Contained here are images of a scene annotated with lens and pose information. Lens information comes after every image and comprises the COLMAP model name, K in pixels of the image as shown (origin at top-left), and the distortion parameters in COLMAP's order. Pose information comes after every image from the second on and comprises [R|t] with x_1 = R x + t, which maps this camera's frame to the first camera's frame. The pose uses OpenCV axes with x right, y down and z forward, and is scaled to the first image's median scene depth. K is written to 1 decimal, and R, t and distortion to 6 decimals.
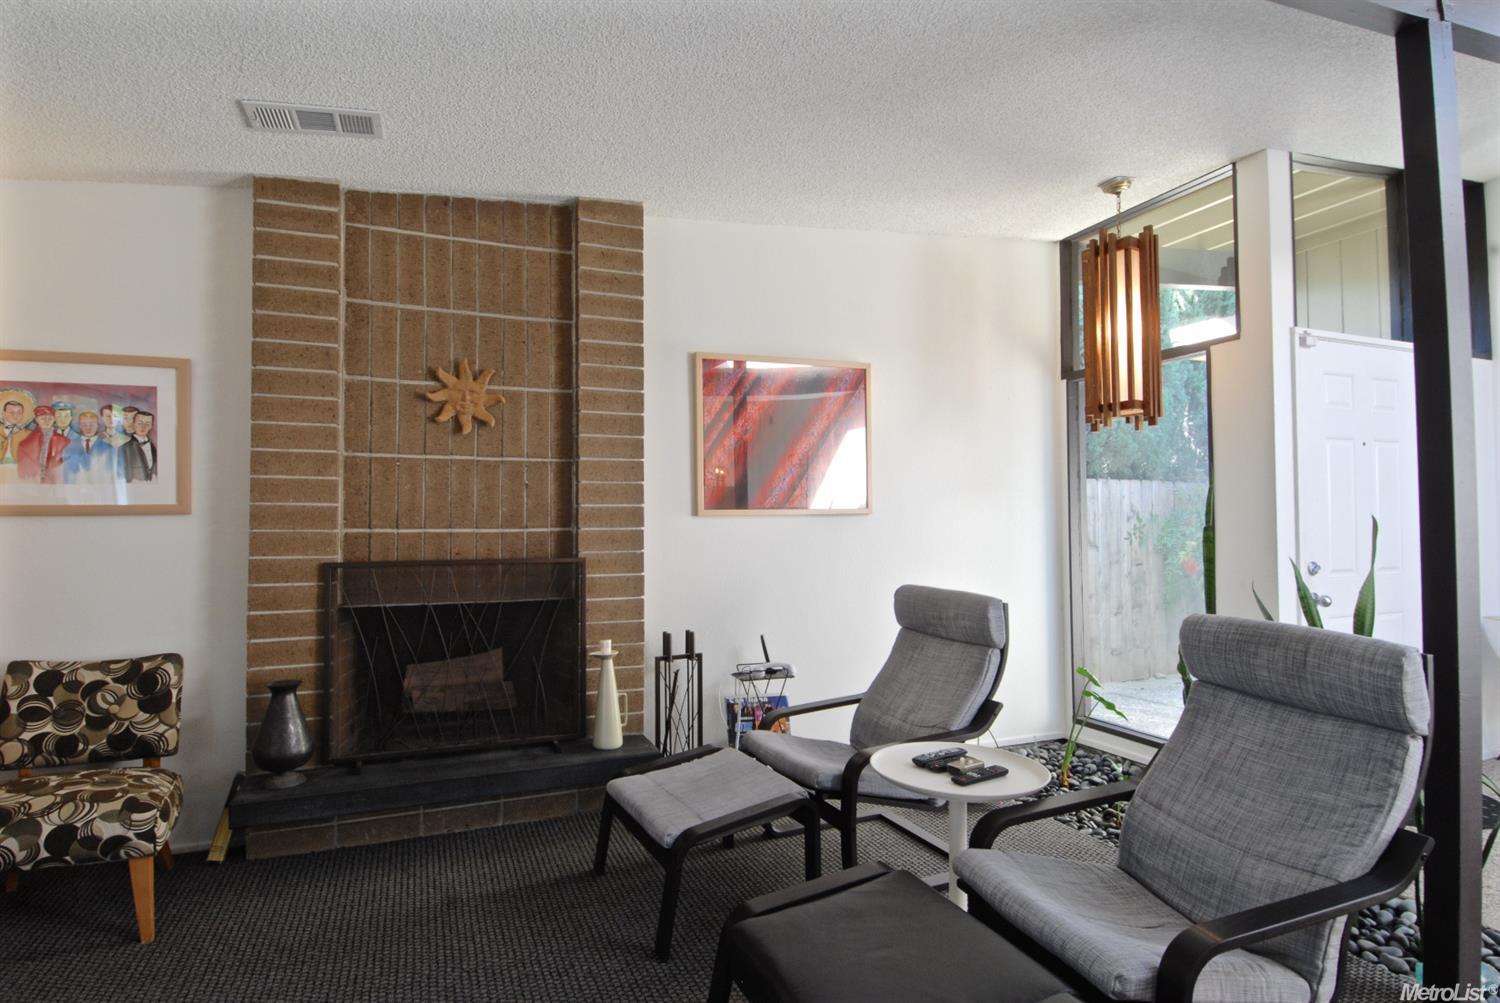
lens RADIAL K [[781.4, 0, 746.3], [0, 781.4, 510.7], [0, 0, 1]] dist [0.006341, 0.000385]
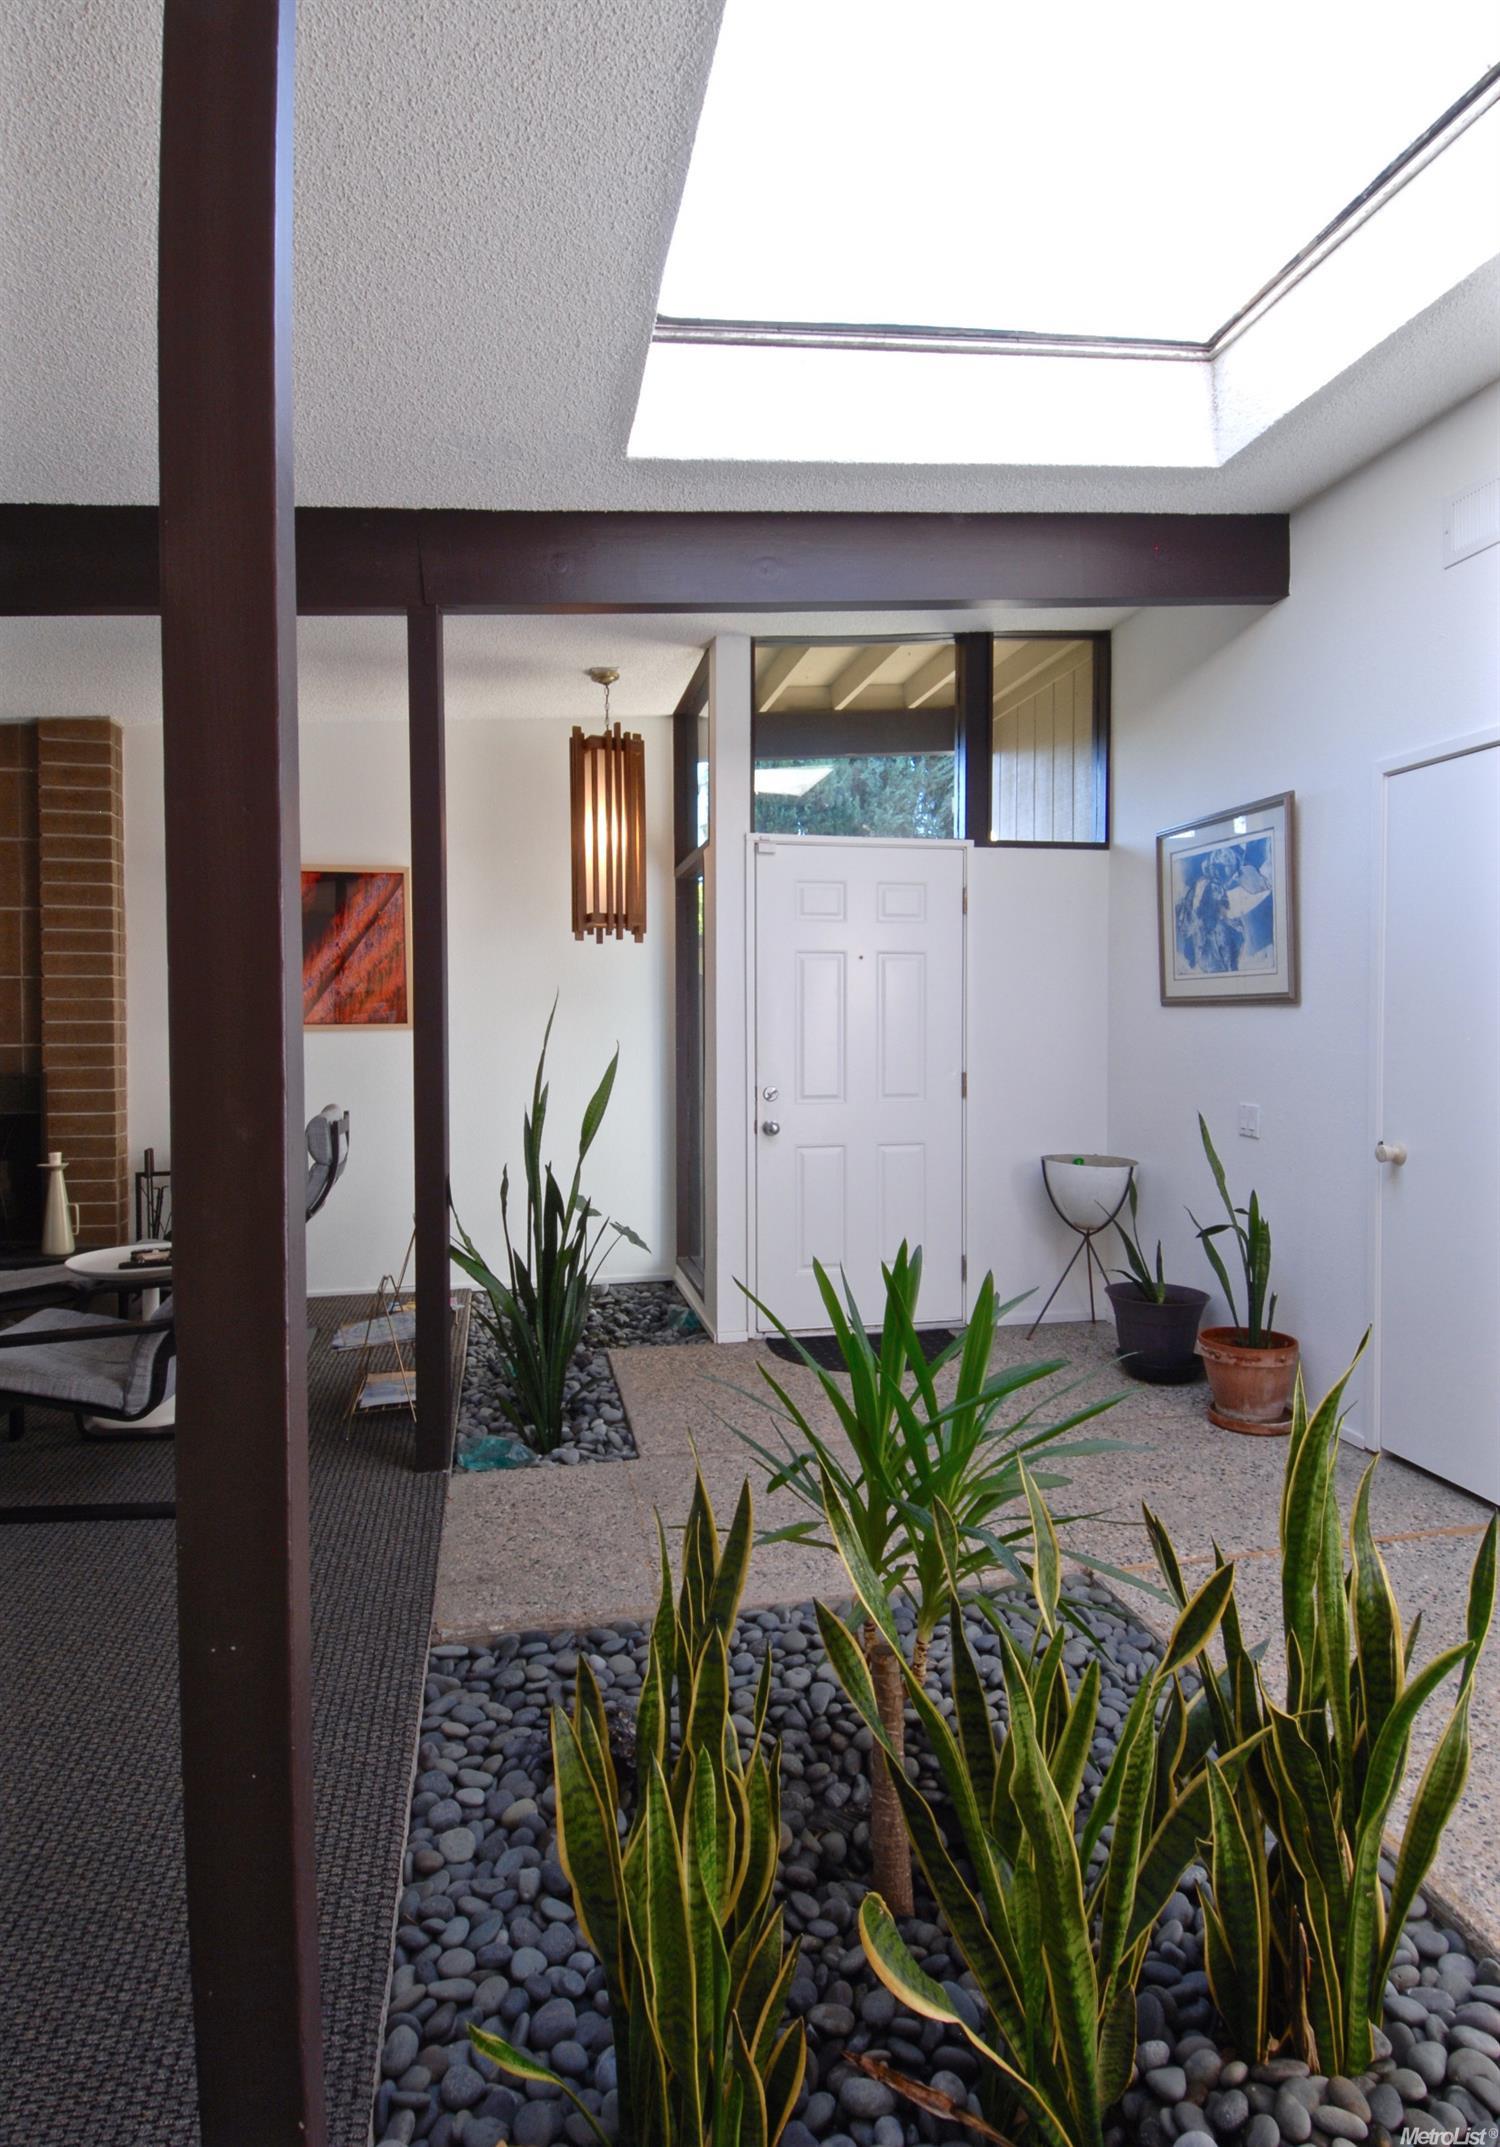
lens RADIAL K [[1143.5, 0, 756.6], [0, 1143.5, 1057.8], [0, 0, 1]] dist [-0.001705, -0.000149]
pose [[0.989584, 0.009194, -0.143660, 0.914589], [-0.003528, 0.999207, 0.039650, -0.022292], [0.143911, -0.038730, 0.988833, -0.342552]]
